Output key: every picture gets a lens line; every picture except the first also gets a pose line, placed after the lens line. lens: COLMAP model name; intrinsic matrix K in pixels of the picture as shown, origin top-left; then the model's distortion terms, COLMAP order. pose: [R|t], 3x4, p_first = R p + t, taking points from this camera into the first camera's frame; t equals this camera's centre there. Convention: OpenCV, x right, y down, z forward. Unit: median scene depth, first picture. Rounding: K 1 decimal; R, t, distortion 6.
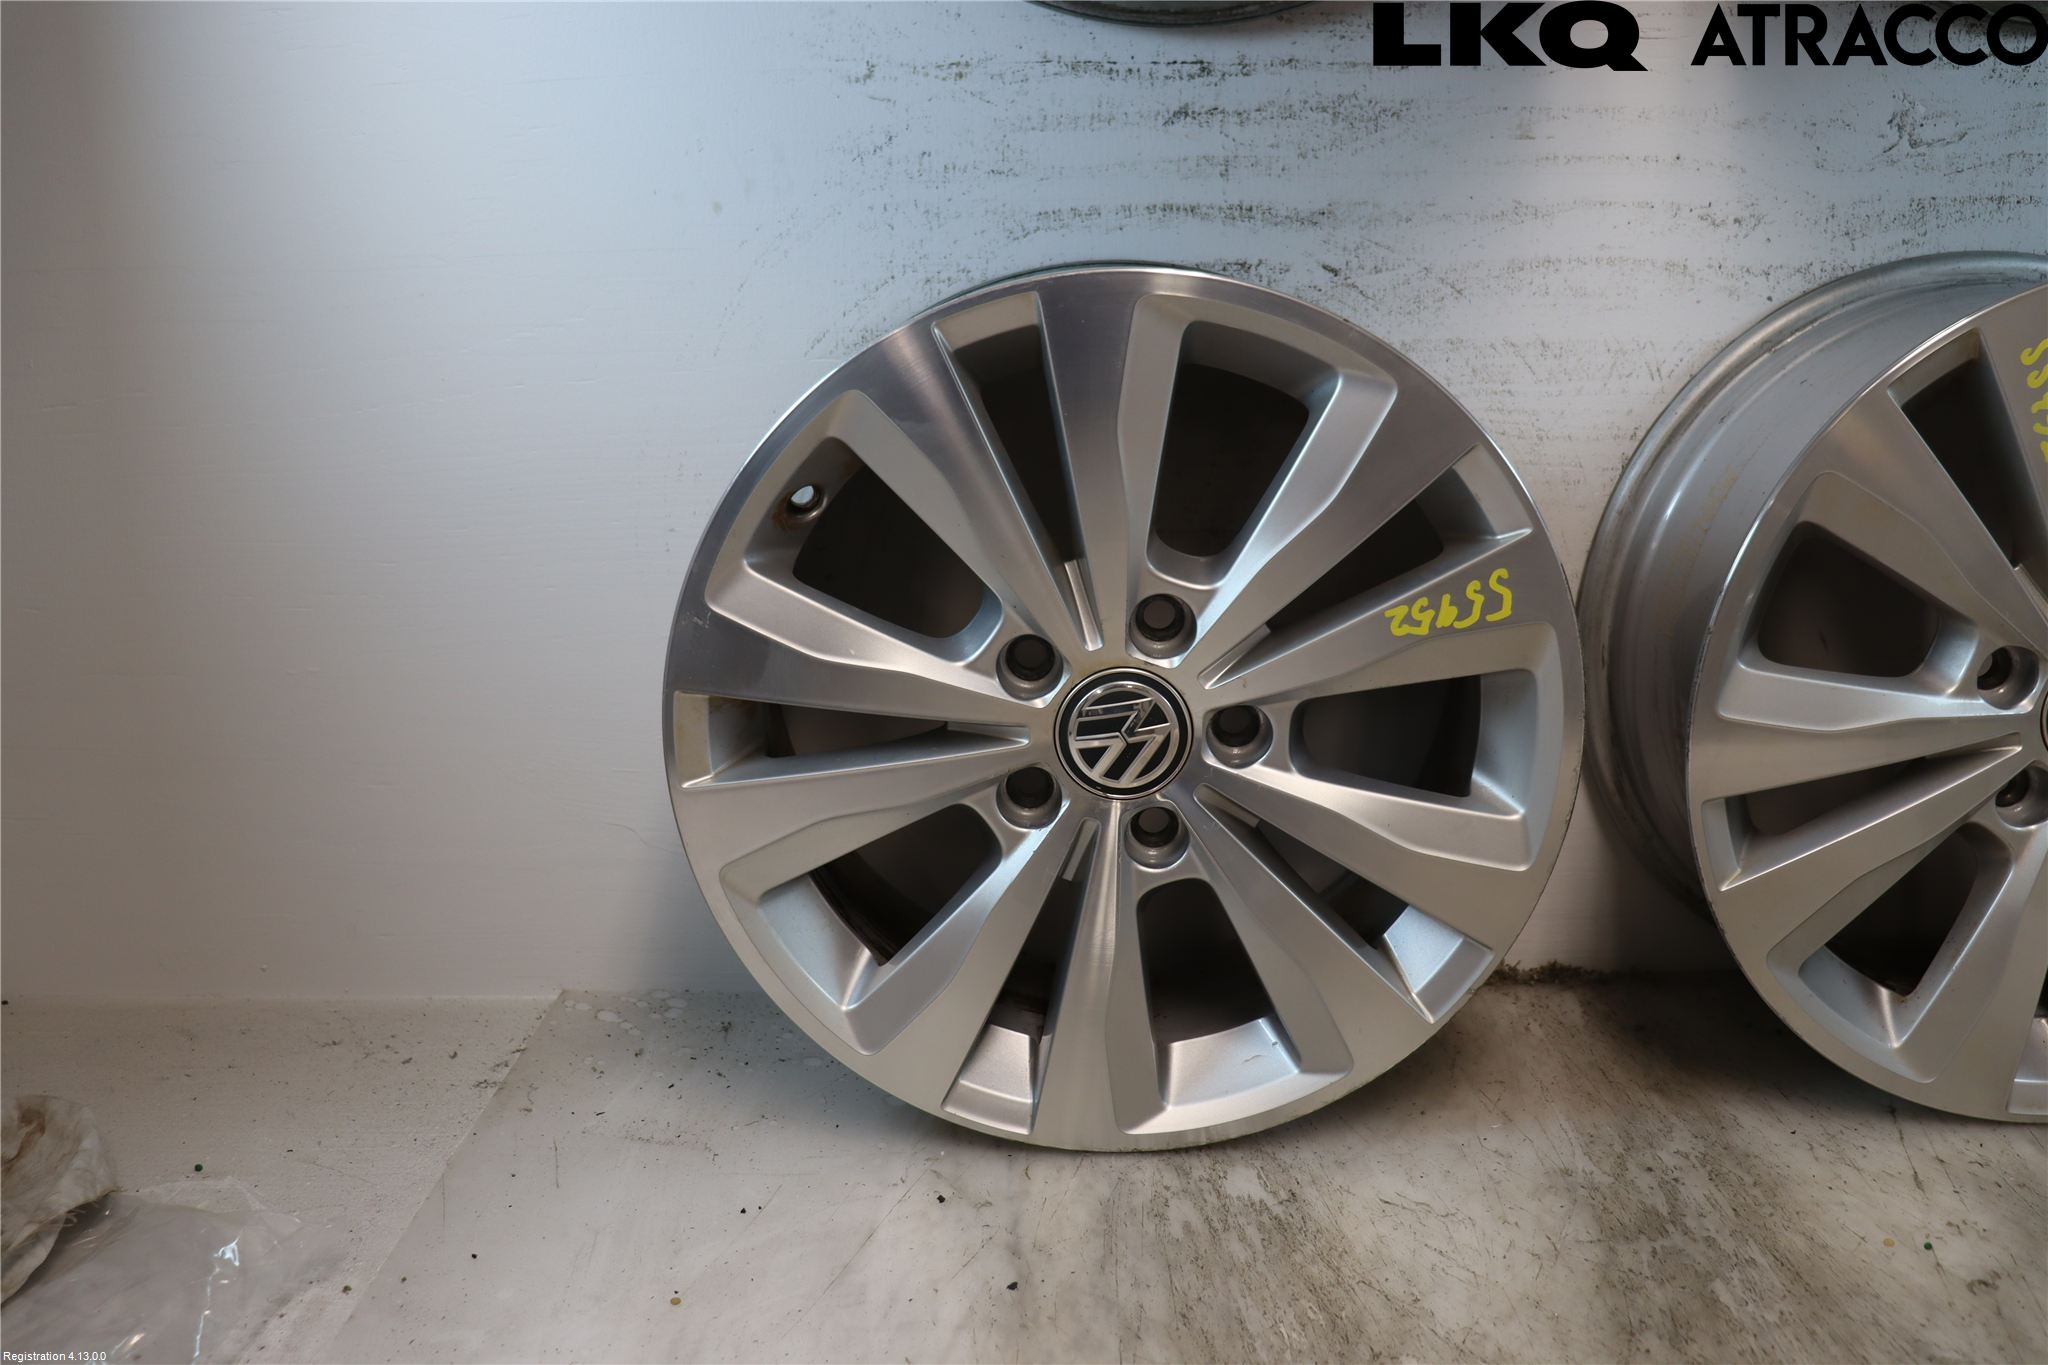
lens RADIAL K [[1754.0, 0, 1007.4], [0, 1754.0, 709.3], [0, 0, 1]] dist [-0.184802, 0.170035]
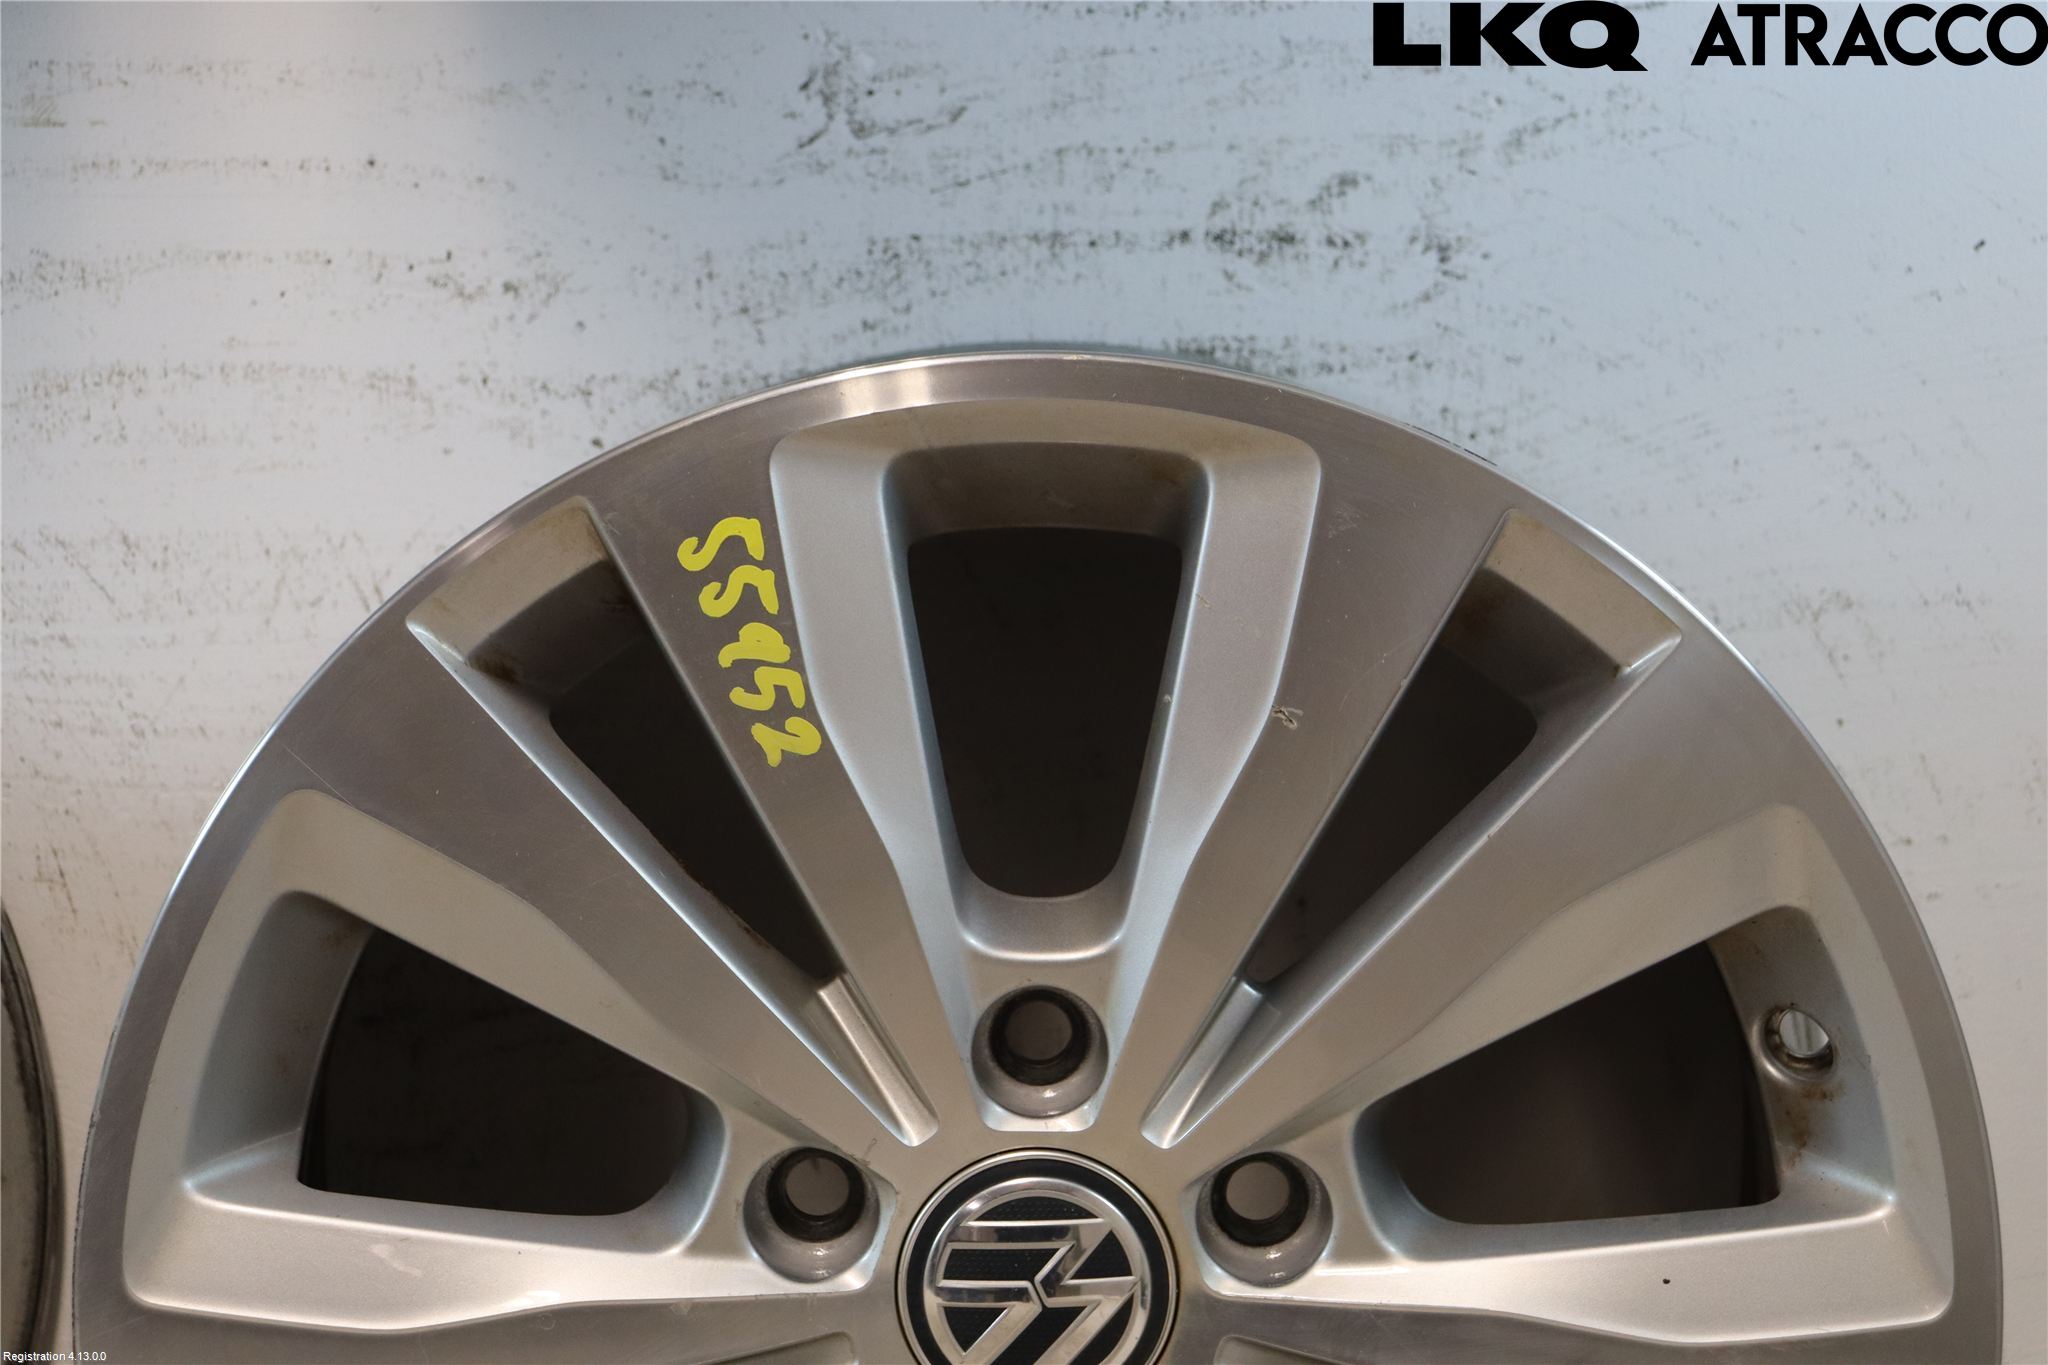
lens RADIAL K [[3939.9, 0, 1028.0], [0, 3939.9, 685.4], [0, 0, 1]] dist [0.247489, 0.000000]
pose [[0.999838, 0.002752, 0.017775, 0.563687], [0.000319, 0.985362, -0.170475, 0.022305], [-0.017983, 0.170453, 0.985202, -0.122955]]
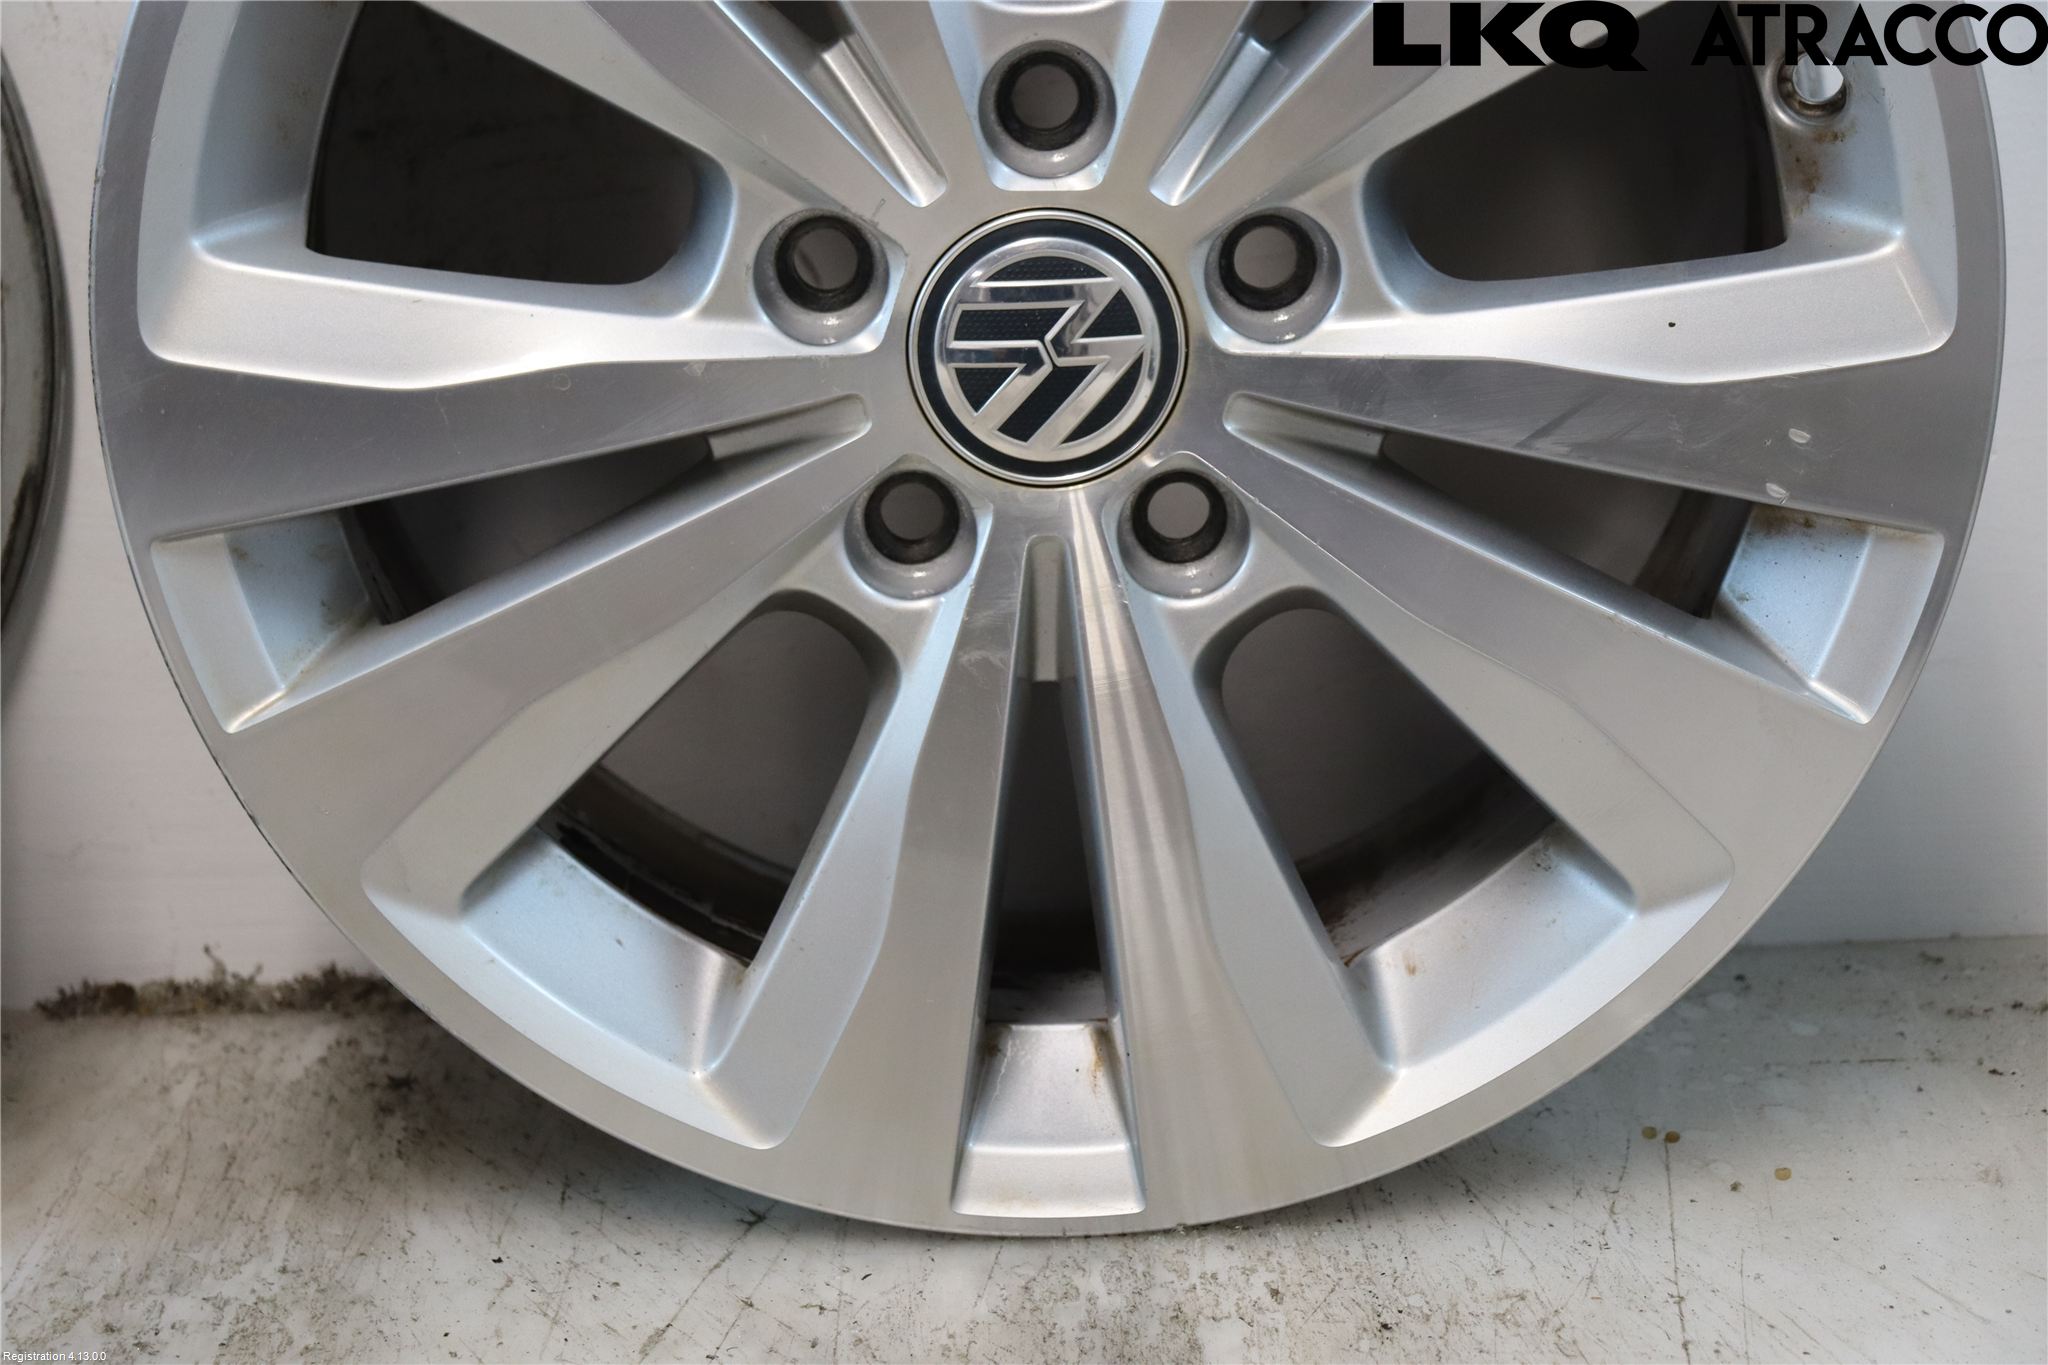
lens RADIAL K [[3939.9, 0, 1023.2], [0, 3939.9, 702.0], [0, 0, 1]] dist [0.247489, 0.000000]
pose [[0.999604, -0.015132, 0.023740, 0.552922], [0.015420, 0.999809, -0.011972, 0.103100], [-0.023555, 0.012334, 0.999646, -0.114773]]
